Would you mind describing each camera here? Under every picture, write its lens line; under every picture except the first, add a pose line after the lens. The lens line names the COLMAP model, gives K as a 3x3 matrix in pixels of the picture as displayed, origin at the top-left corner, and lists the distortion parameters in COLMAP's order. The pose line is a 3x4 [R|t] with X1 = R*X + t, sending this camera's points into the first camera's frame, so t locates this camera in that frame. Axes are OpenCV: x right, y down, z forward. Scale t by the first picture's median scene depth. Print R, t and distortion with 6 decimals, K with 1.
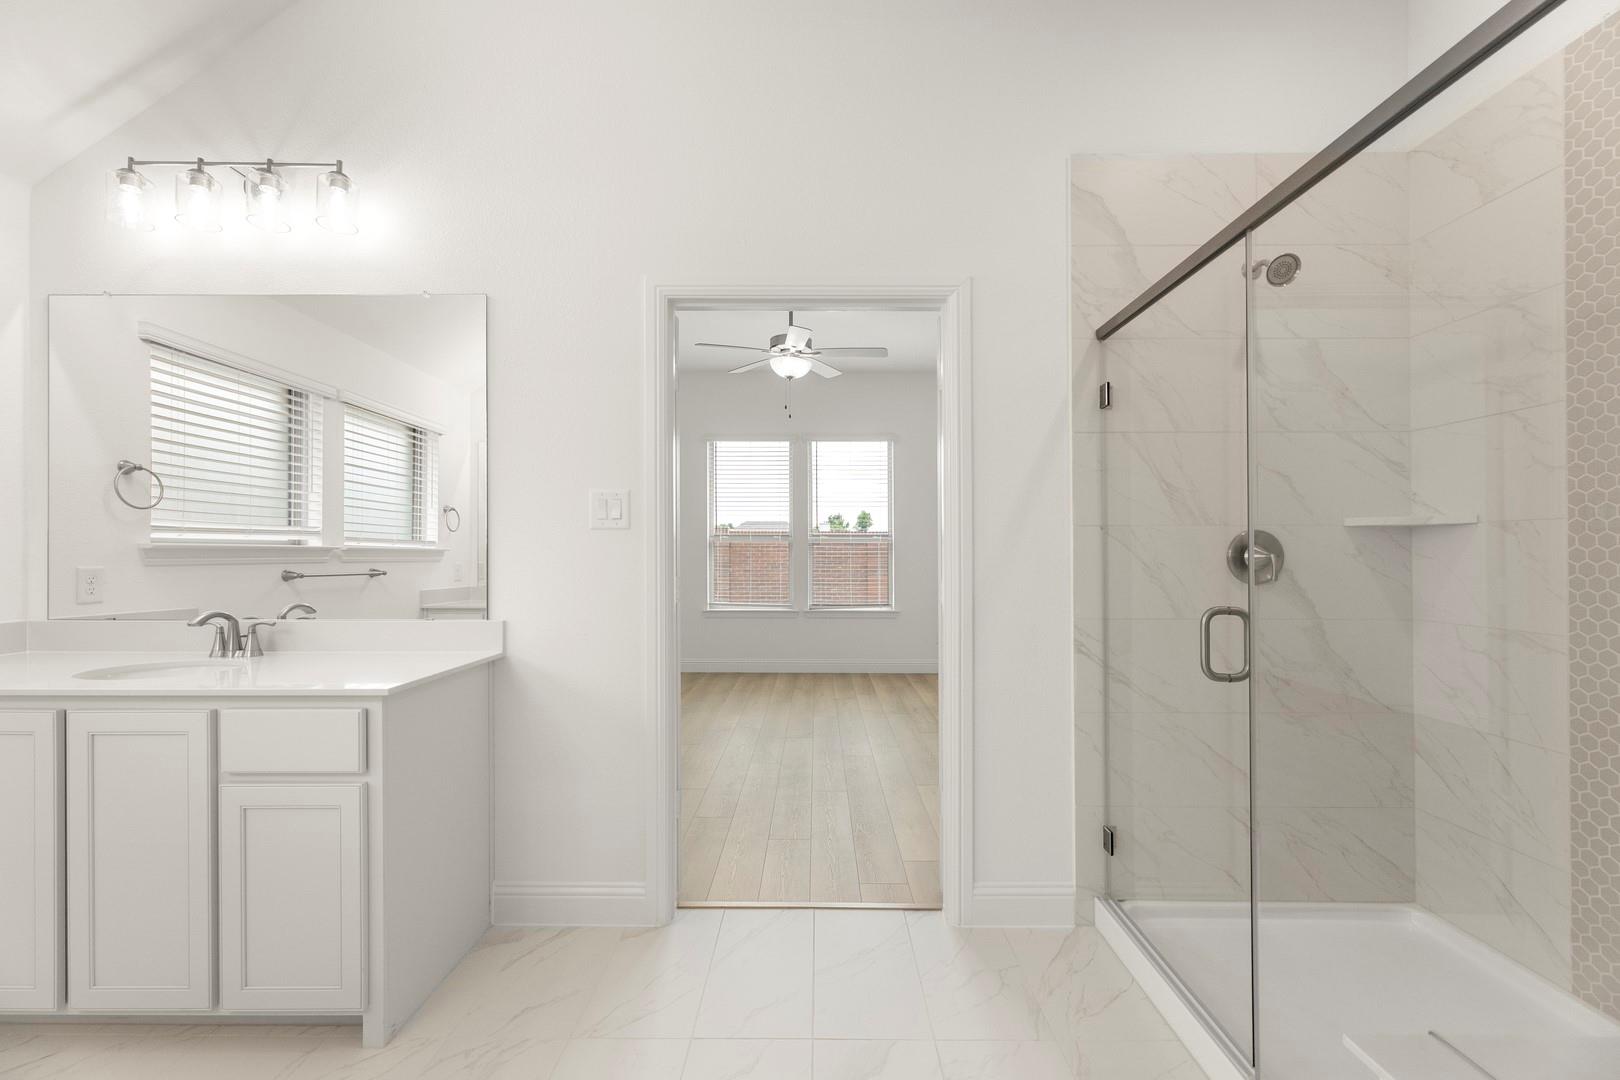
lens RADIAL K [[659.8, 0, 810.1], [0, 659.8, 539.3], [0, 0, 1]] dist [0.001366, -0.000338]
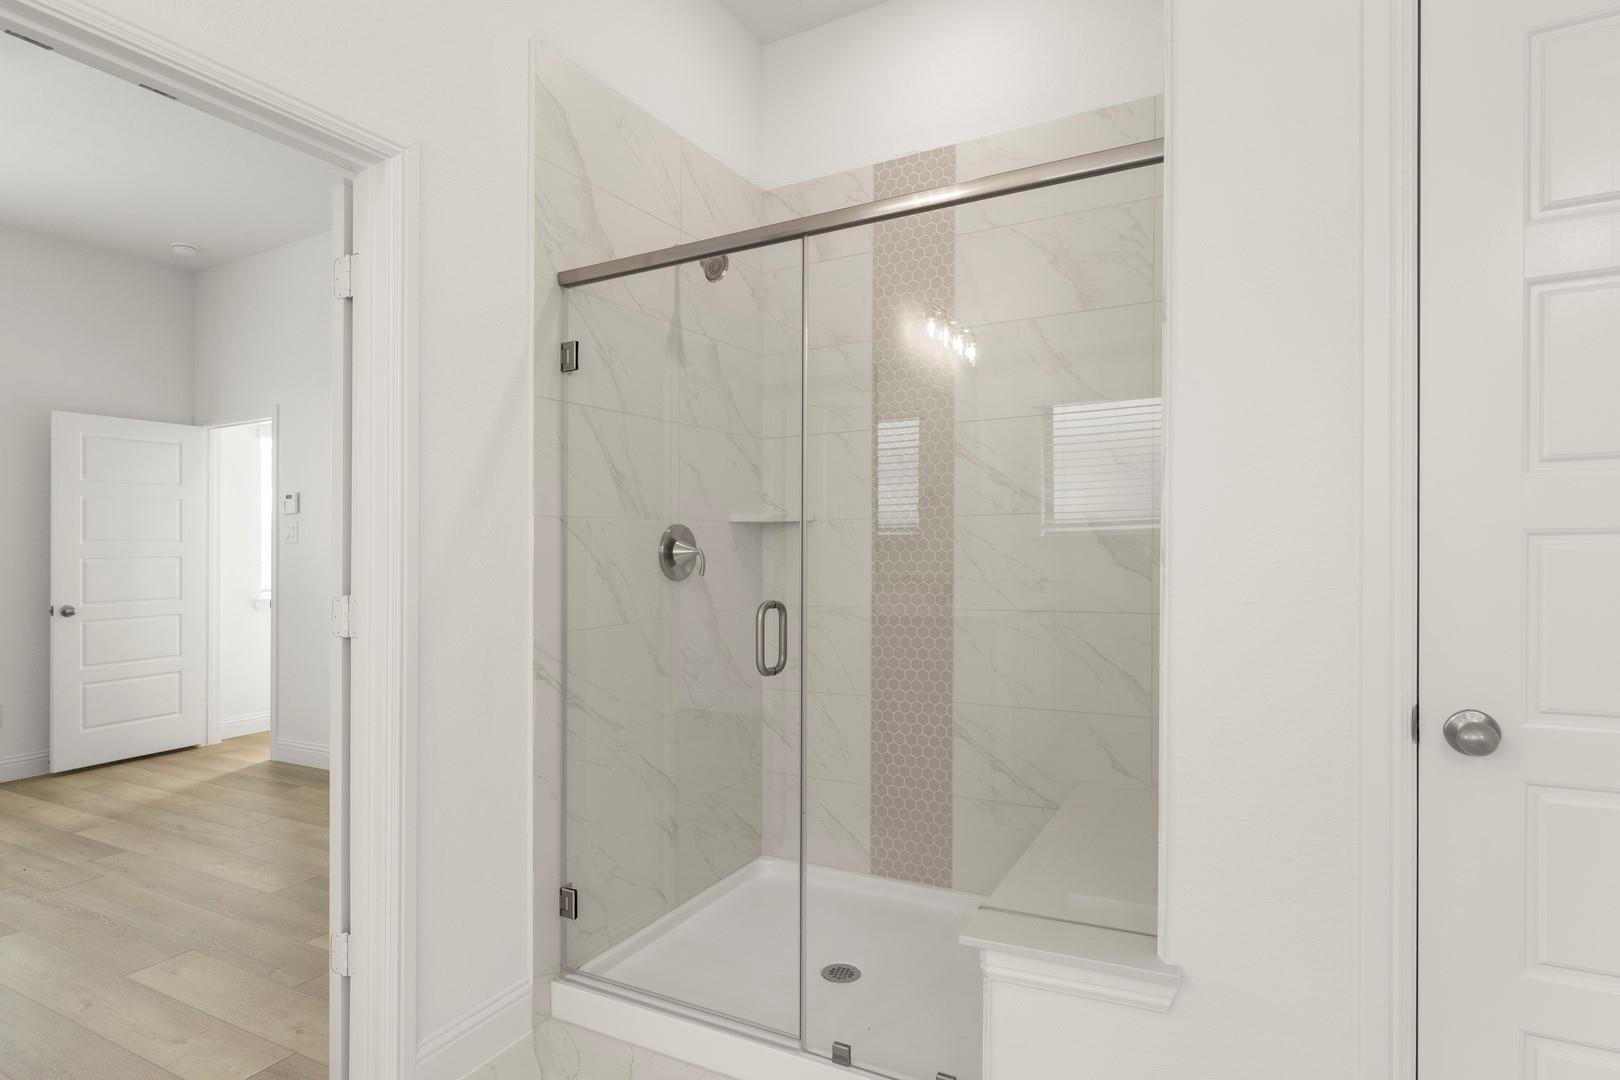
lens RADIAL K [[855.0, 0, 809.5], [0, 855.0, 538.8], [0, 0, 1]] dist [-0.006688, 0.000253]
pose [[0.460488, -0.002895, 0.887661, -0.347256], [0.000589, 0.999995, 0.002956, 0.003242], [-0.887666, -0.000838, 0.460487, 0.251113]]
